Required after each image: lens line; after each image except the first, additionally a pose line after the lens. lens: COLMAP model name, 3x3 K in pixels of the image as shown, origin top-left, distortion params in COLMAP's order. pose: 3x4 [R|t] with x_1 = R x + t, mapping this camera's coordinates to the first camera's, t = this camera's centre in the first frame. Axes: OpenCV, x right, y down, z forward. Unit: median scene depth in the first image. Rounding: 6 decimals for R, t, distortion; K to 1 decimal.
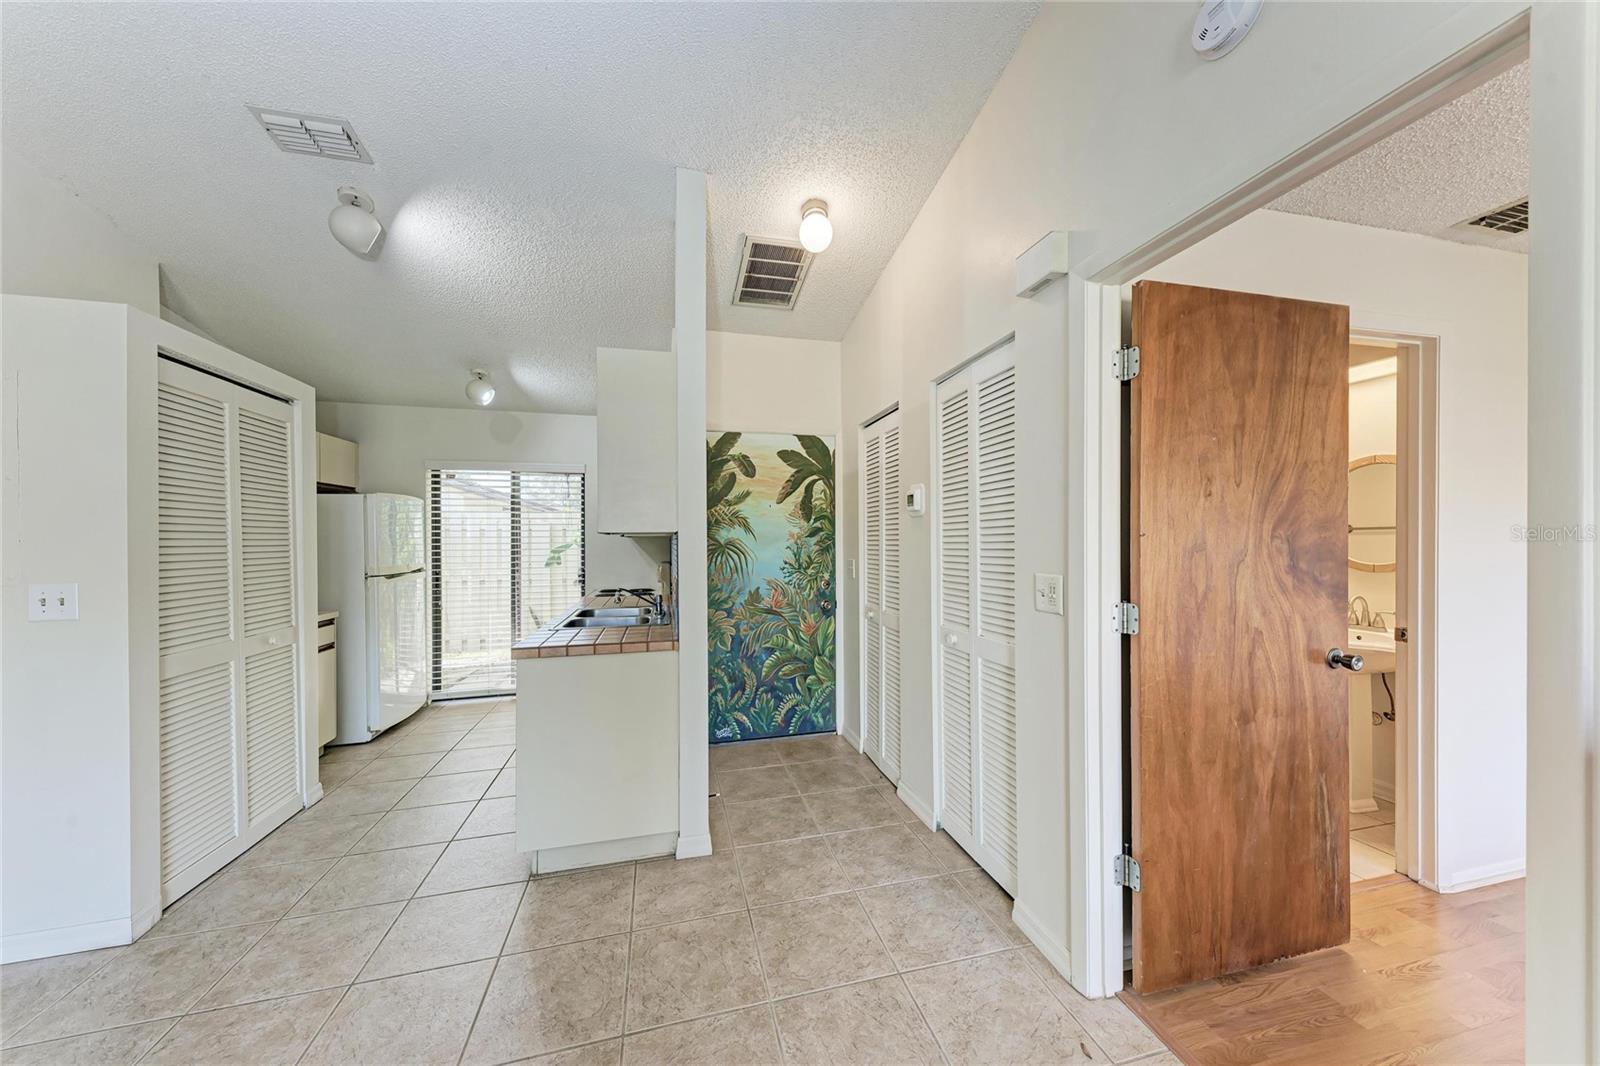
lens RADIAL K [[545.5, 0, 802.3], [0, 545.5, 547.1], [0, 0, 1]] dist [0.016043, -0.004266]
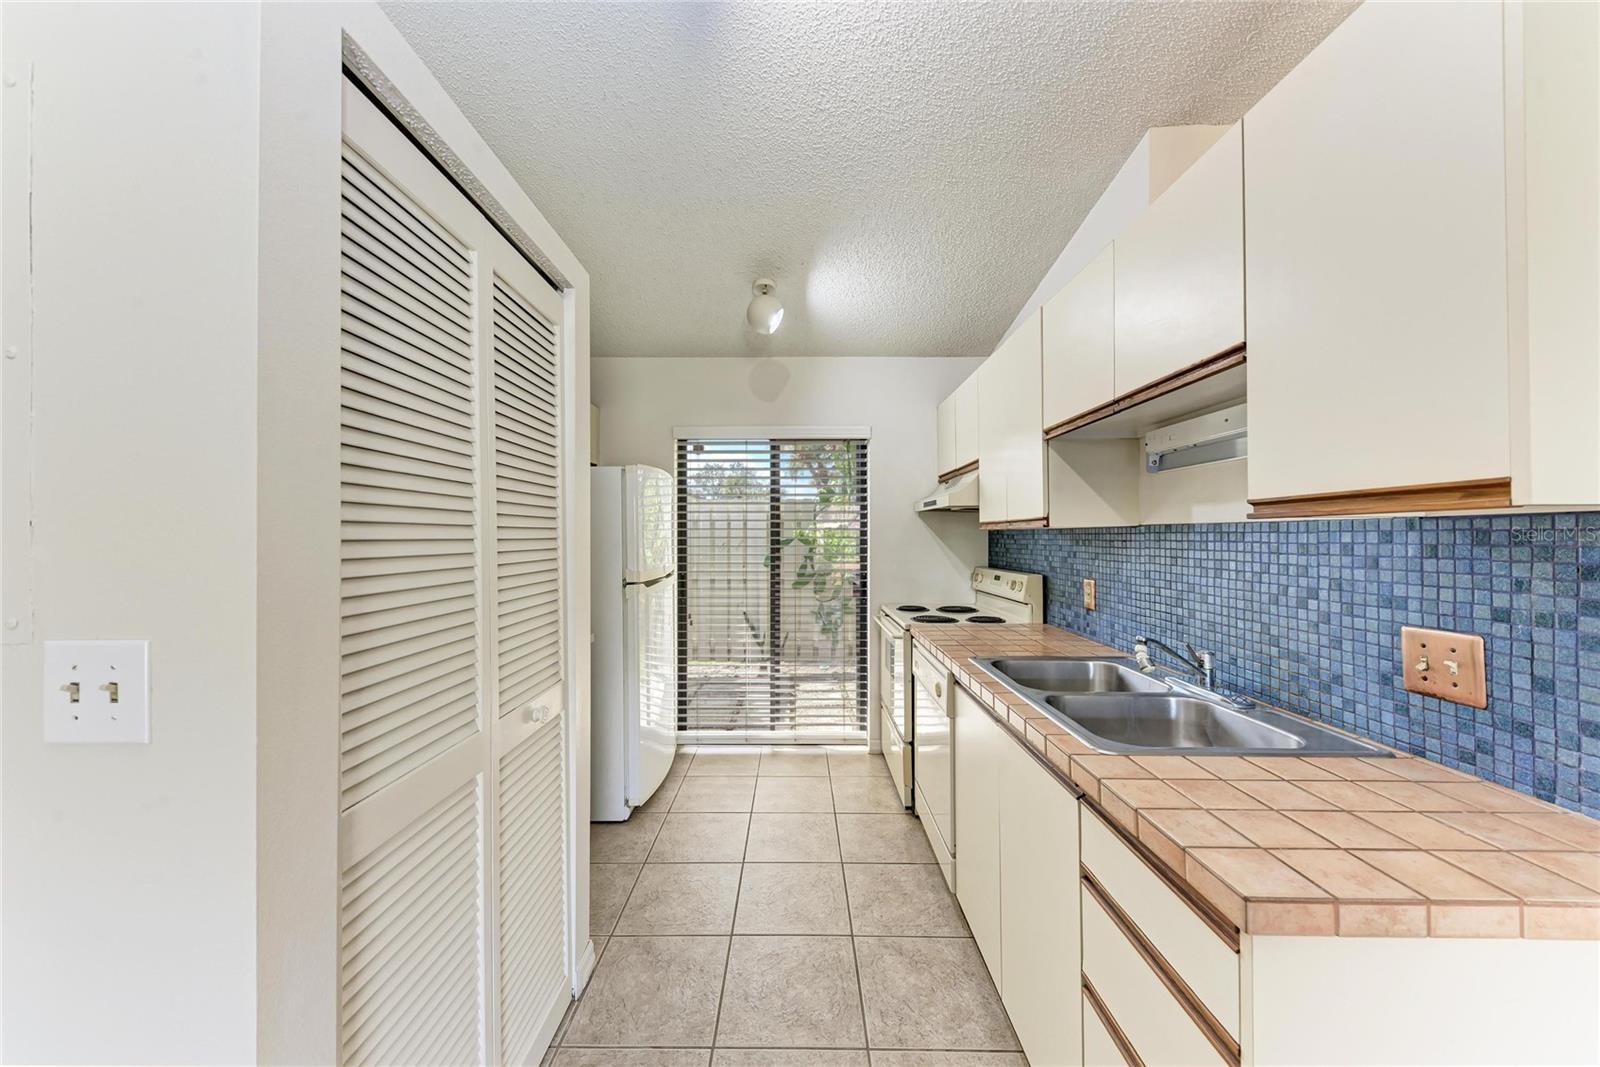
lens RADIAL K [[543.7, 0, 777.9], [0, 543.7, 539.1], [0, 0, 1]] dist [0.000467, 0.000047]
pose [[0.961796, 0.006182, -0.273697, -0.408643], [-0.007833, 0.999957, -0.004940, -0.000811], [0.273654, 0.006895, 0.961803, 0.383315]]
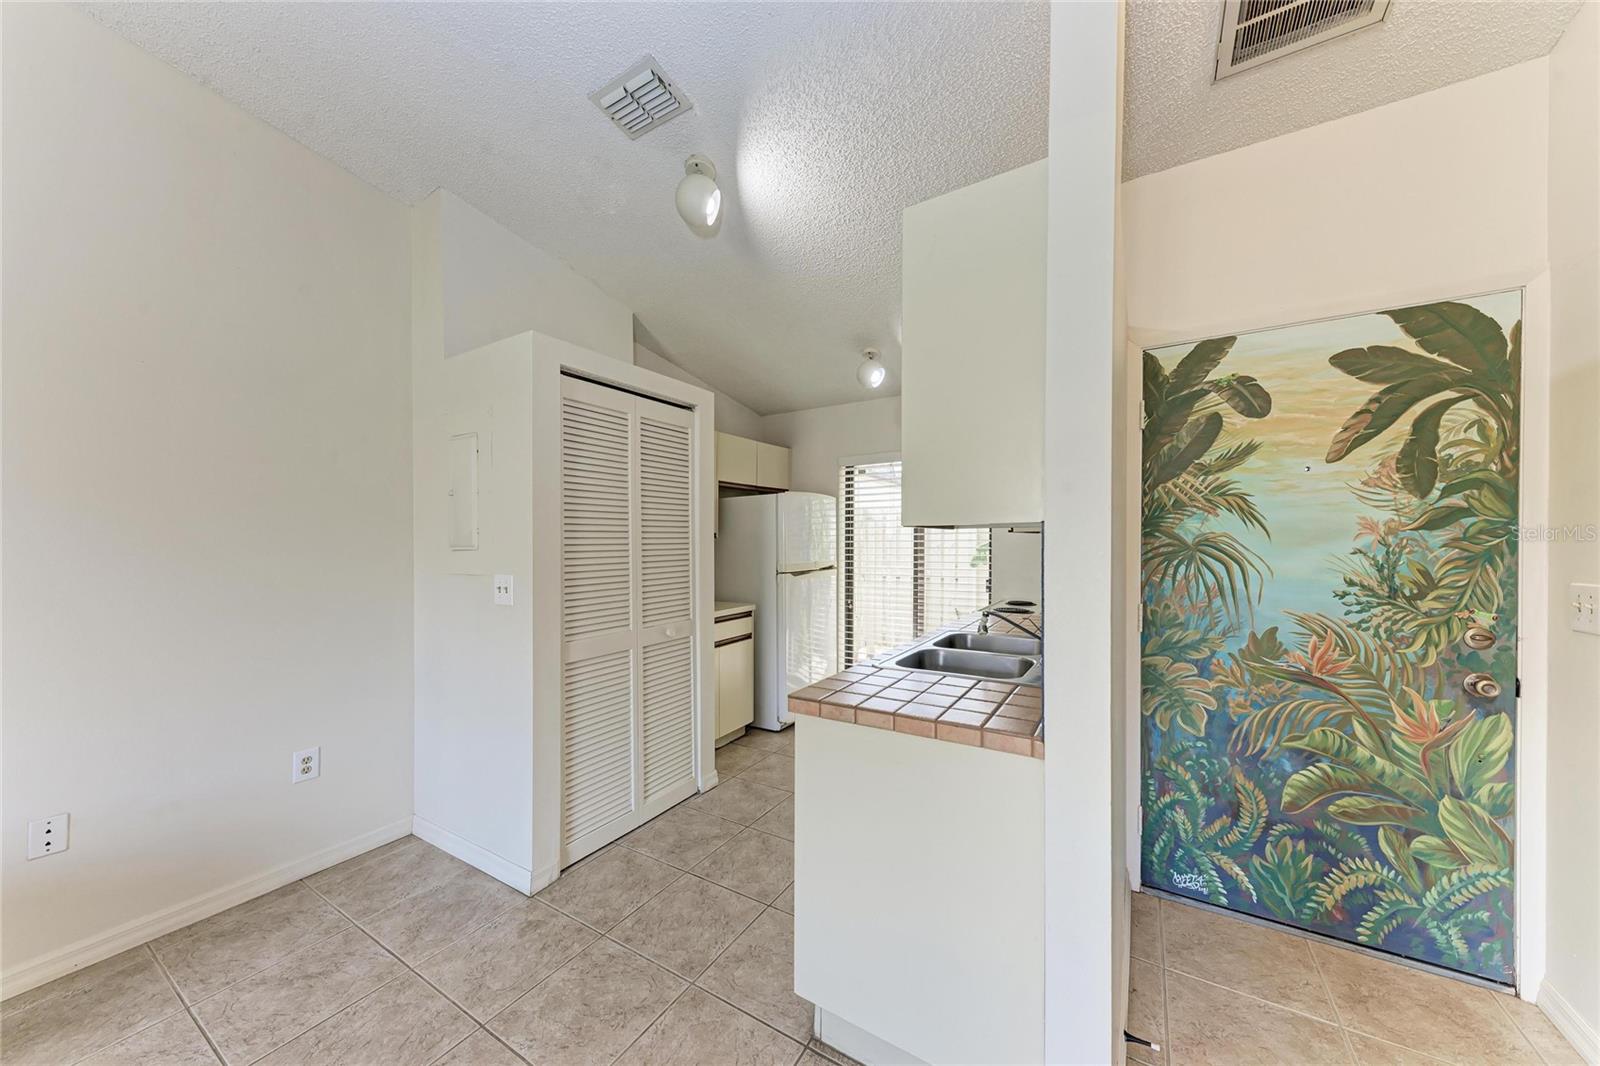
lens RADIAL K [[545.5, 0, 802.3], [0, 545.5, 547.1], [0, 0, 1]] dist [0.016043, -0.004266]
pose [[0.690061, 0.011105, -0.723666, -0.012230], [-0.005630, 0.999934, 0.009977, -0.005541], [0.723730, -0.002811, 0.690078, 0.315095]]
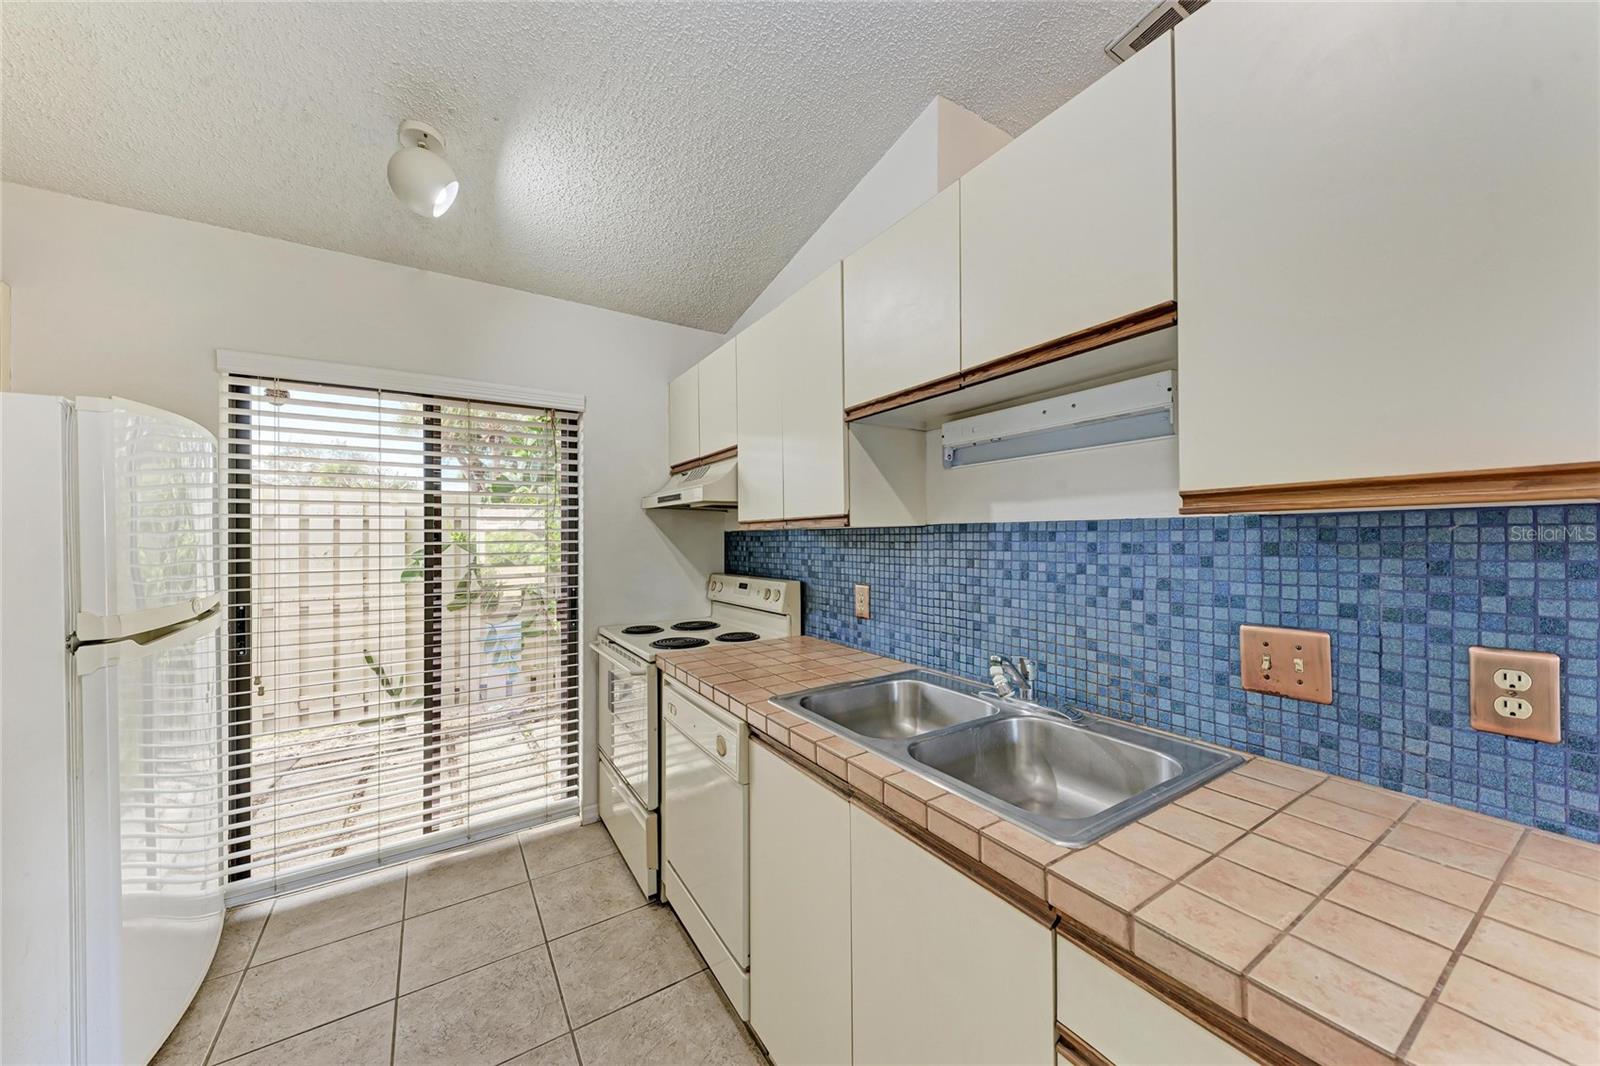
lens RADIAL K [[575.6, 0, 808.6], [0, 575.6, 534.2], [0, 0, 1]] dist [0.015432, -0.005222]
pose [[0.948497, -0.001614, 0.316782, -0.471900], [0.007871, 0.999798, -0.018472, -0.002393], [-0.316688, 0.020014, 0.948318, 0.514920]]
